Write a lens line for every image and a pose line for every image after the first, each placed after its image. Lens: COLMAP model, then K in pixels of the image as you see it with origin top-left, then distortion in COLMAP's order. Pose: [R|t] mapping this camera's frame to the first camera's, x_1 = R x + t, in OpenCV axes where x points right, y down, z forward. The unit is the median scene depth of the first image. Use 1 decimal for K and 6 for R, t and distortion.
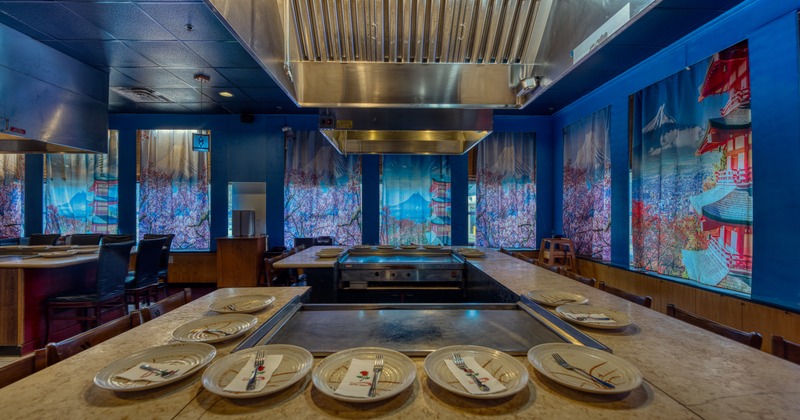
lens RADIAL K [[326.1, 0, 396.5], [0, 326.1, 211.9], [0, 0, 1]] dist [-0.013048, -0.000324]
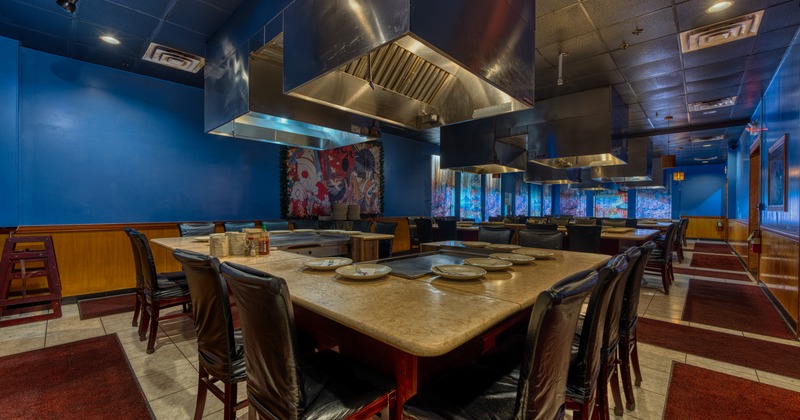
lens RADIAL K [[326.1, 0, 396.5], [0, 326.1, 211.9], [0, 0, 1]] dist [-0.013048, -0.000324]
pose [[0.705692, -0.009624, 0.708453, -2.650803], [-0.011377, 0.999625, 0.024912, -0.003910], [-0.708427, -0.025640, 0.705318, -0.079301]]
